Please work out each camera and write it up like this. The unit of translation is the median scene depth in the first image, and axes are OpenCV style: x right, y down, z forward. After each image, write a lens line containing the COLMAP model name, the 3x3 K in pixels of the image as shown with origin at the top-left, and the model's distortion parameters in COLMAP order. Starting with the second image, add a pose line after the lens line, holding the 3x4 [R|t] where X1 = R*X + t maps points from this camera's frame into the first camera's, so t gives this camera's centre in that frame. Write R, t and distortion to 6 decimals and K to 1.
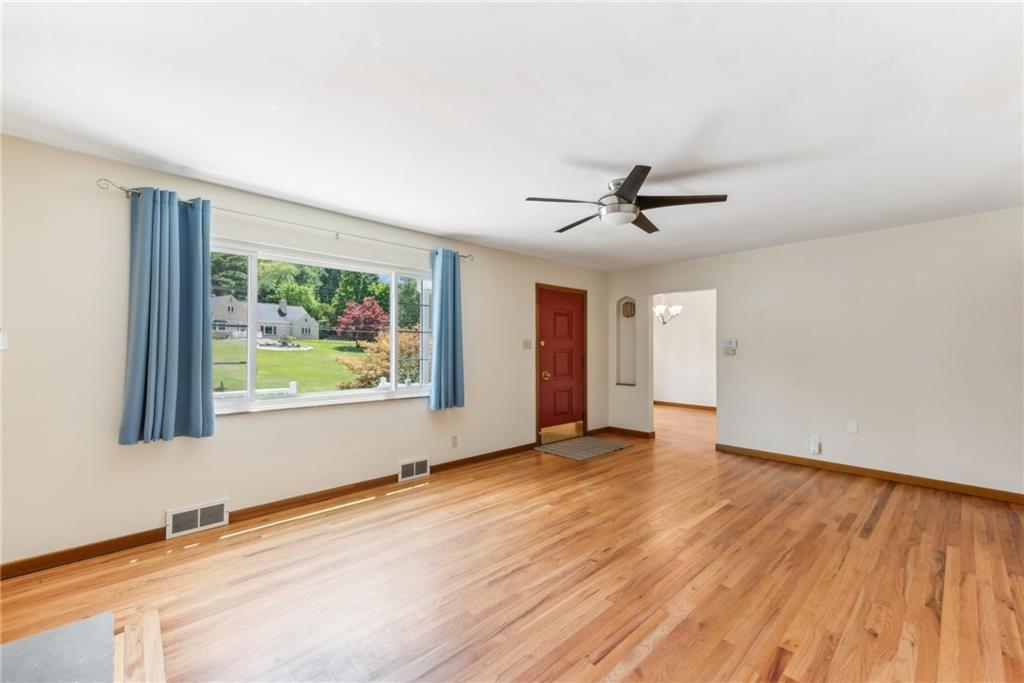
lens RADIAL K [[410.5, 0, 514.9], [0, 410.5, 341.2], [0, 0, 1]] dist [0.019026, -0.000403]
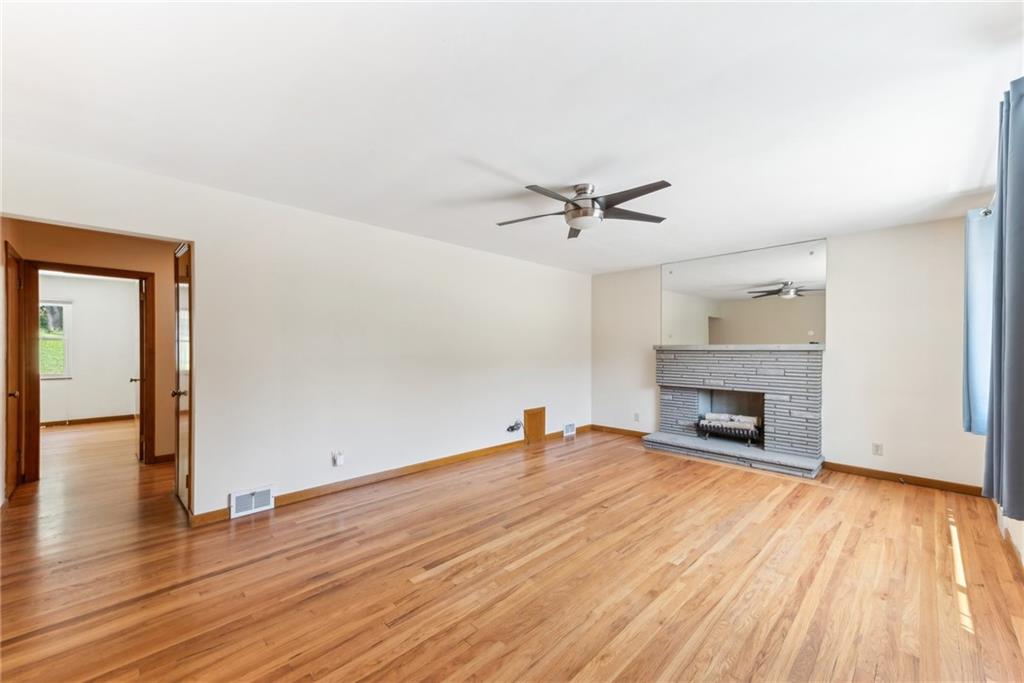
lens RADIAL K [[412.7, 0, 518.1], [0, 412.7, 349.1], [0, 0, 1]] dist [0.017203, -0.000078]
pose [[-0.999111, -0.000985, -0.042152, 0.358973], [-0.000531, 0.999942, -0.010773, 0.023053], [0.042160, -0.010741, -0.999053, 1.585252]]
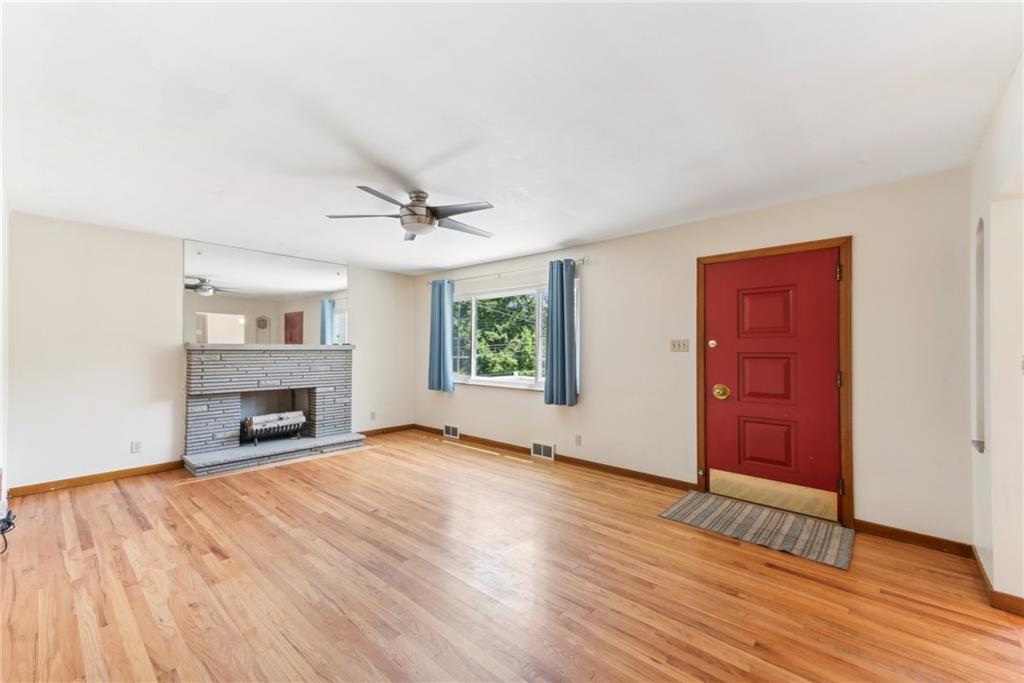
lens RADIAL K [[410.5, 0, 514.9], [0, 410.5, 341.2], [0, 0, 1]] dist [0.019026, -0.000403]
pose [[0.103239, -0.017588, -0.994501, 1.049973], [0.008770, 0.999821, -0.016772, 0.013606], [0.994618, -0.006990, 0.103375, 0.888957]]
